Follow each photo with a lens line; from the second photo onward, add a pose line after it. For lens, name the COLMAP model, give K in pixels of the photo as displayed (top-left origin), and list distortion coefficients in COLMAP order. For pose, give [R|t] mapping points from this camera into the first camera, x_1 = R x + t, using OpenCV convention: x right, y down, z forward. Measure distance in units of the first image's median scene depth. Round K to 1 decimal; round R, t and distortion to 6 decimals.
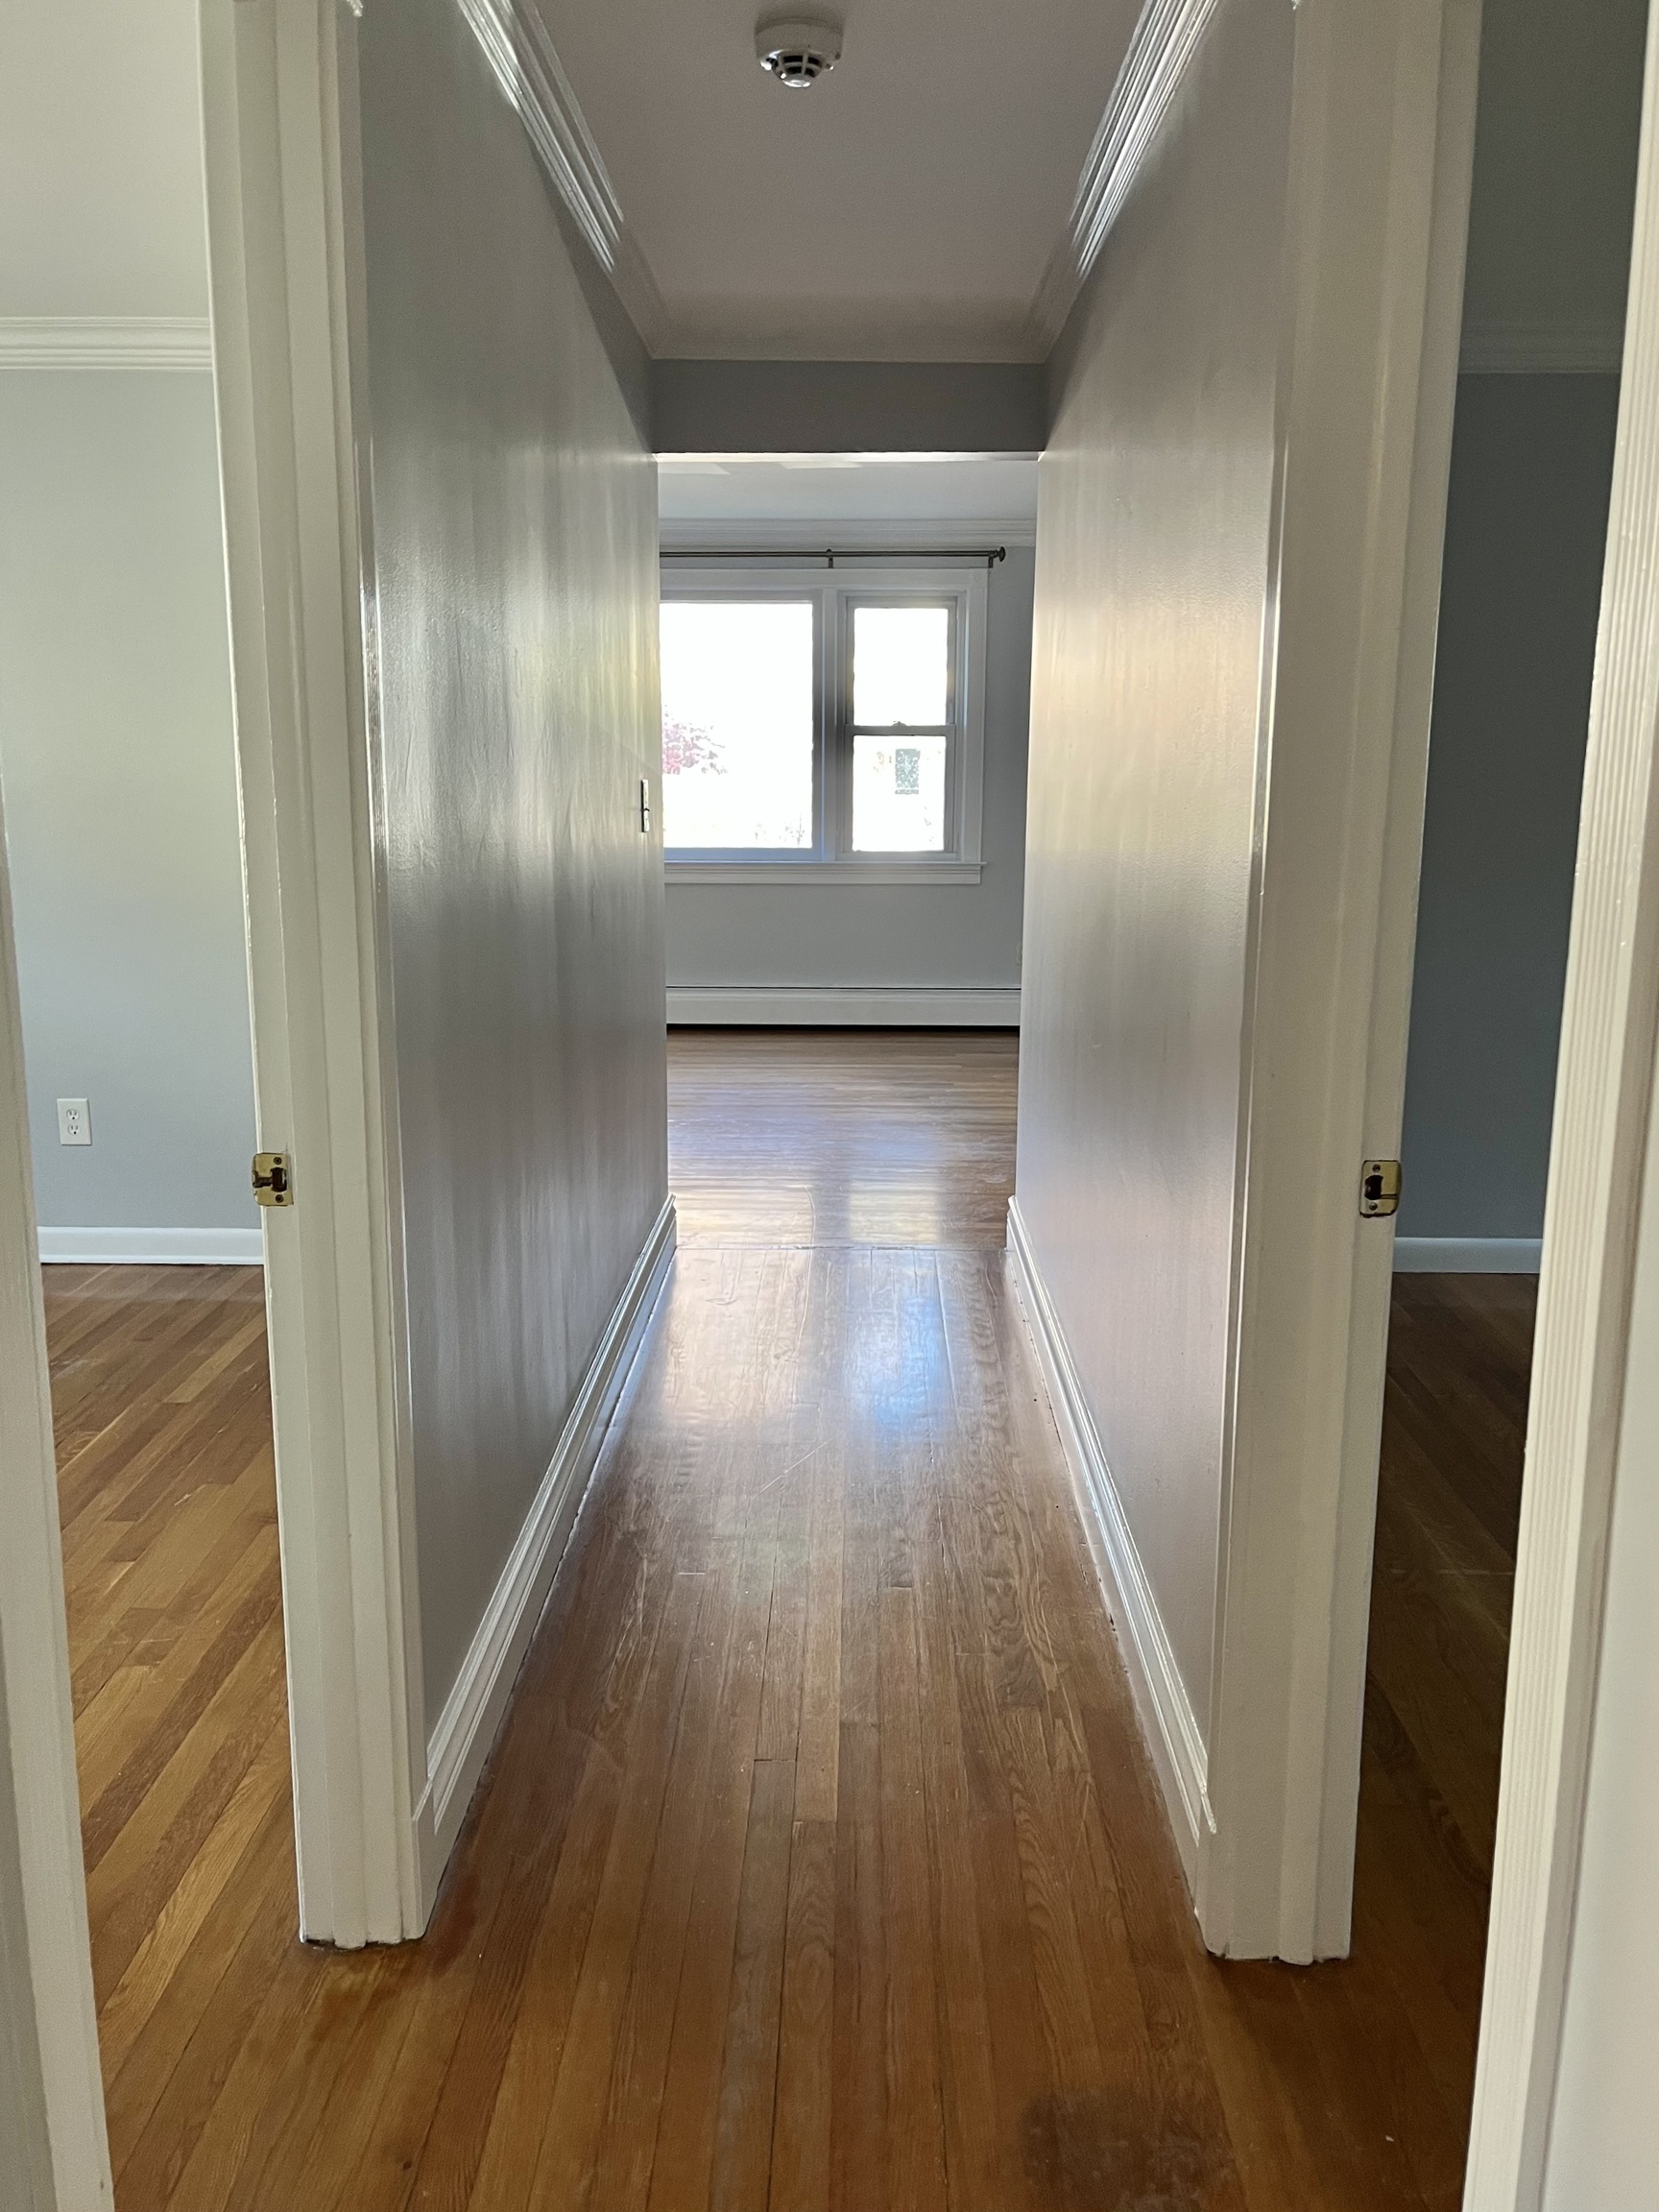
lens RADIAL K [[1668.1, 0, 828.3], [0, 1668.1, 1104.5], [0, 0, 1]] dist [0.064552, -0.086741]
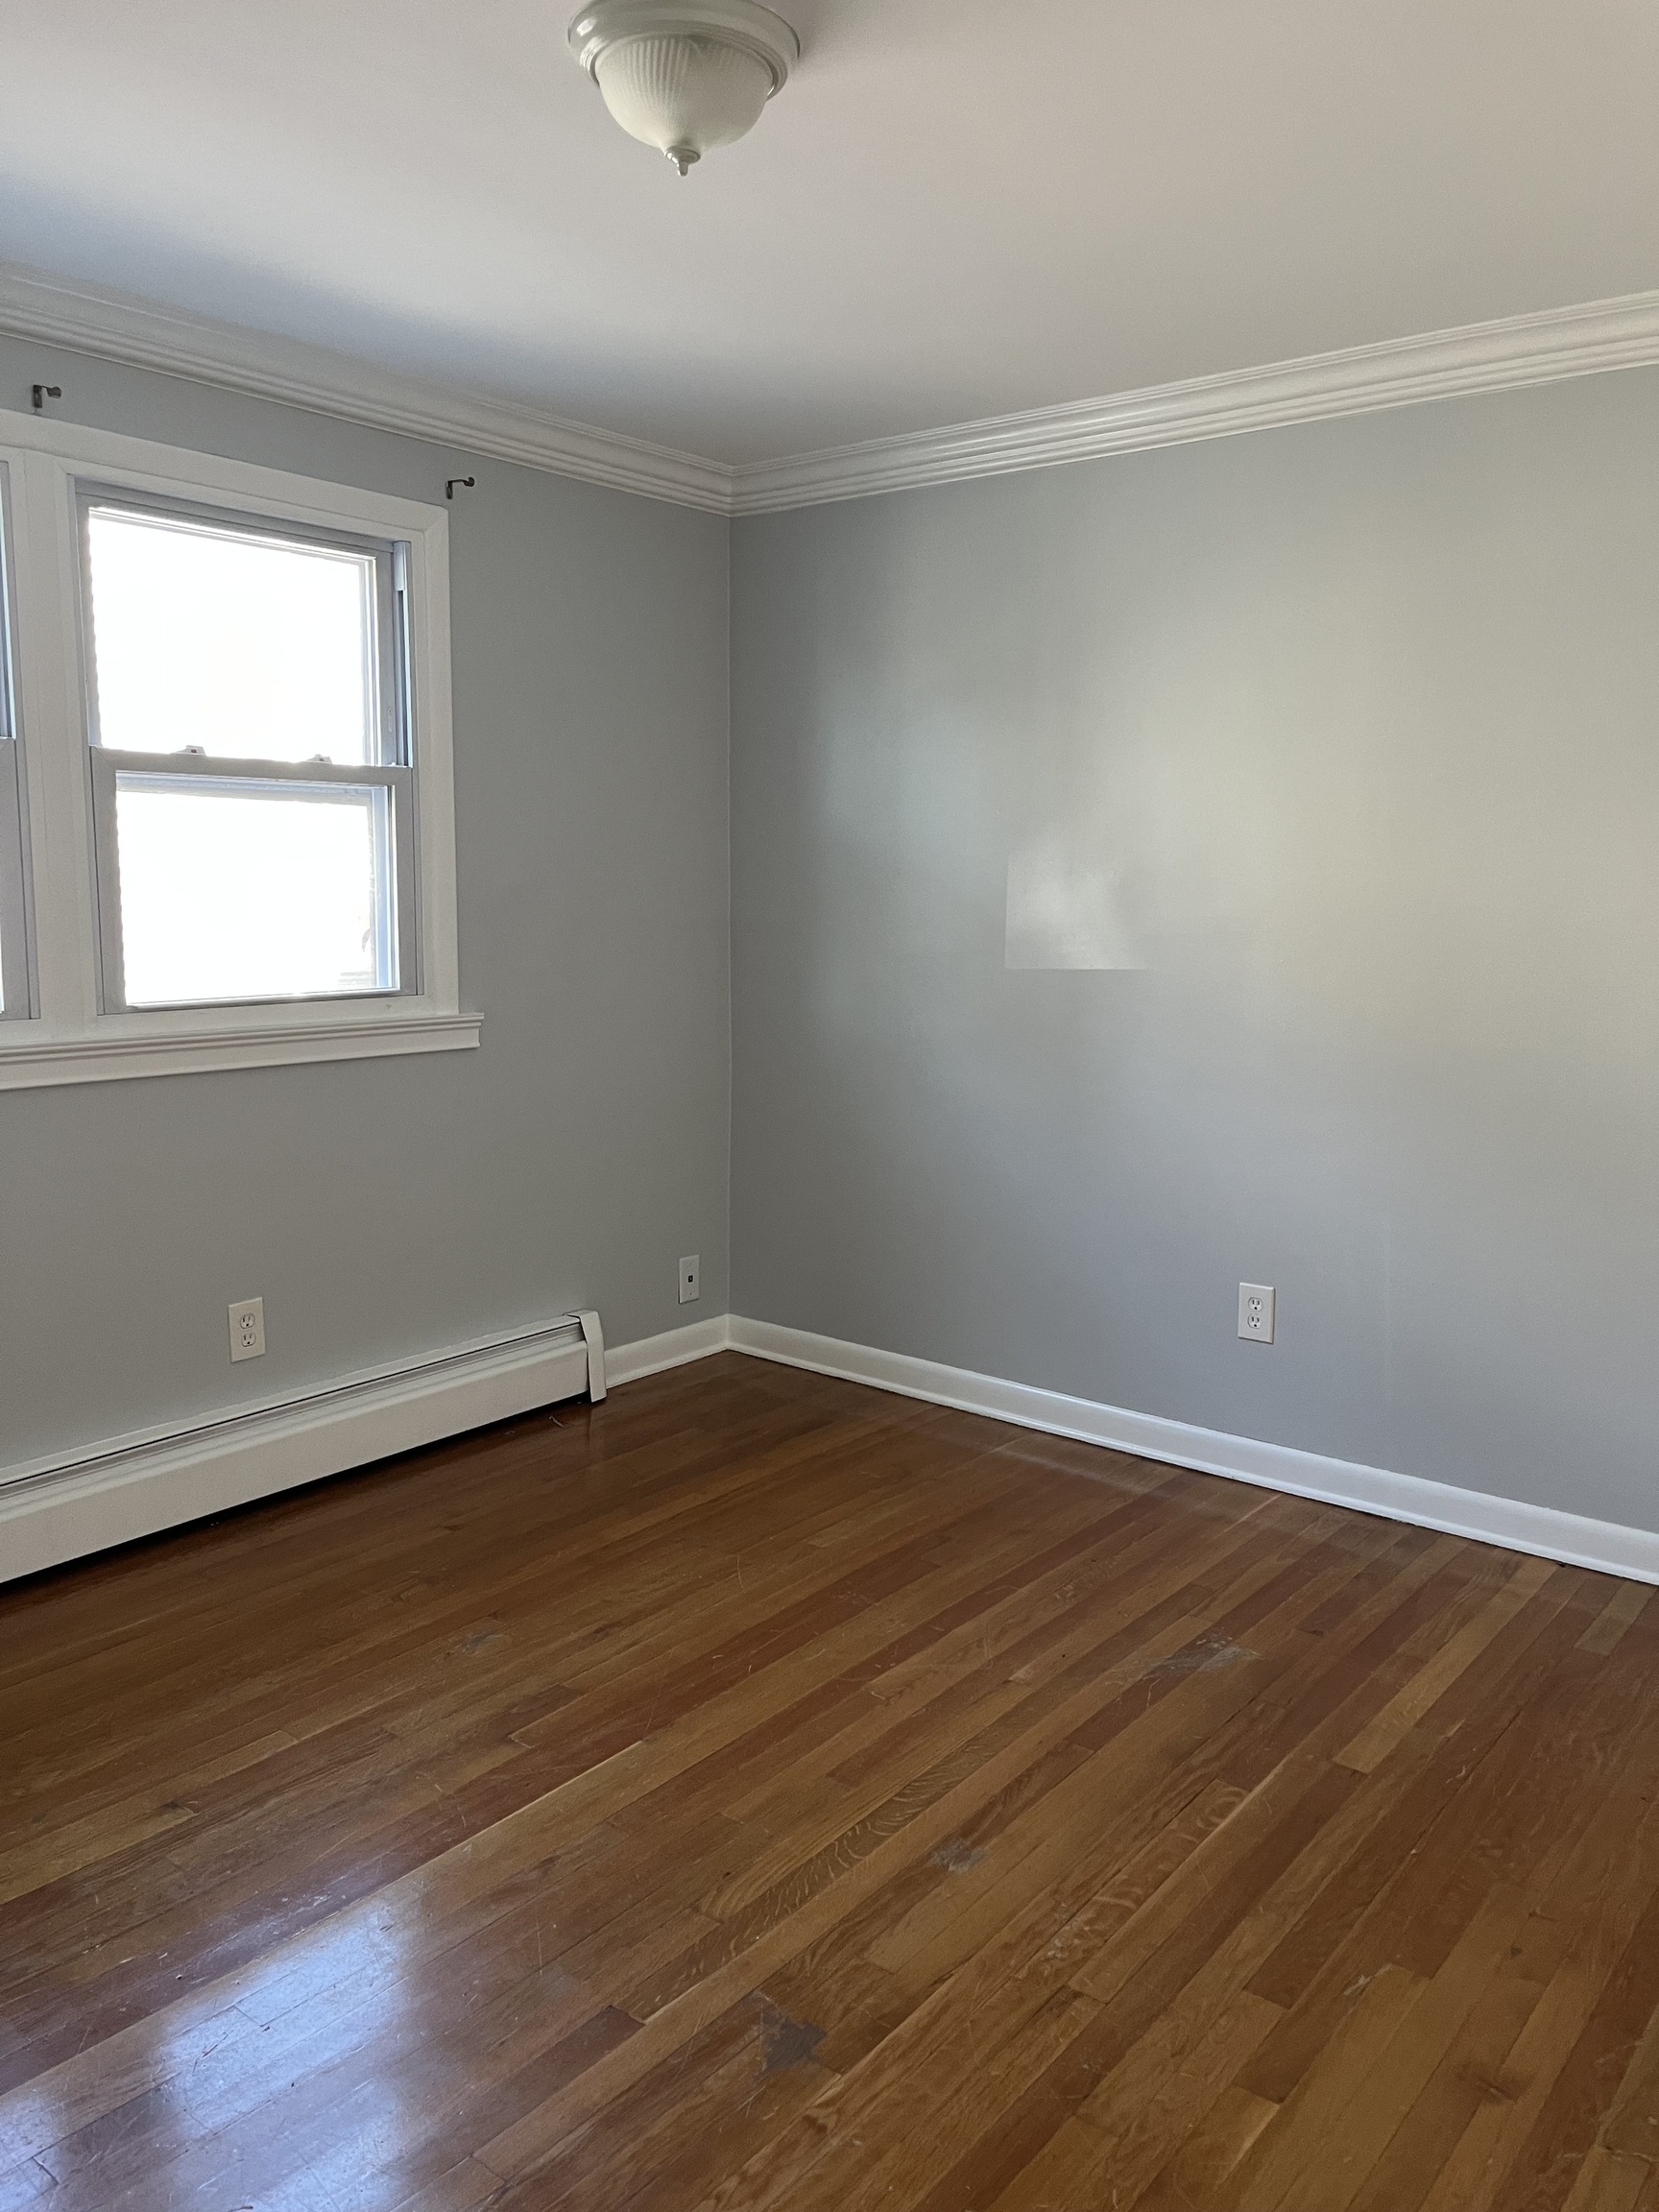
lens RADIAL K [[1668.1, 0, 831.4], [0, 1668.1, 1107.8], [0, 0, 1]] dist [0.064552, -0.086741]
pose [[0.783711, 0.092004, -0.614274, -0.150521], [-0.127440, 0.991747, -0.014051, -0.058377], [0.607911, 0.089295, 0.788968, 0.287852]]
